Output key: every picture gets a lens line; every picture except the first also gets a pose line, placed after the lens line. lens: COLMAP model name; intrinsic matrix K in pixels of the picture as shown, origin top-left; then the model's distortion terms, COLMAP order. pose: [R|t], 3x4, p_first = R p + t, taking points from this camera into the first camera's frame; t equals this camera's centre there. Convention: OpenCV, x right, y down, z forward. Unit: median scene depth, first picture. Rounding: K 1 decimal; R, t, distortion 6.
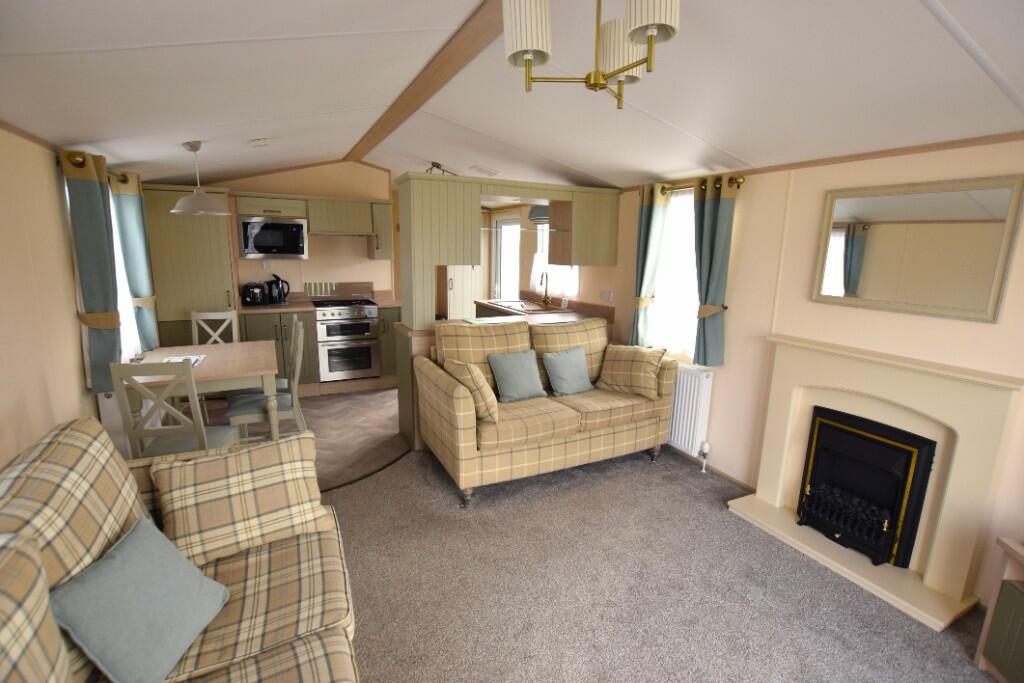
lens RADIAL K [[478.3, 0, 512.0], [0, 478.3, 341.5], [0, 0, 1]] dist [0.000589, 0.000072]
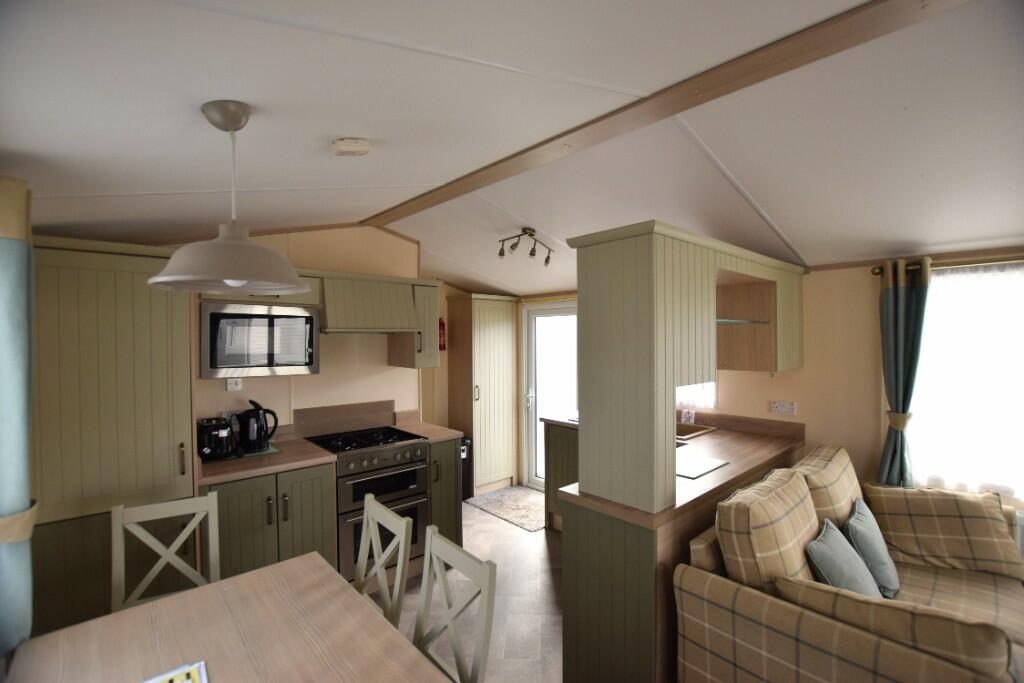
lens RADIAL K [[446.8, 0, 512.0], [0, 446.8, 341.5], [0, 0, 1]] dist [-0.032529, 0.000130]
pose [[0.961480, -0.021836, 0.274007, -0.358830], [0.071866, 0.982136, -0.173909, -0.100041], [-0.265314, 0.186901, 0.945873, 0.419844]]
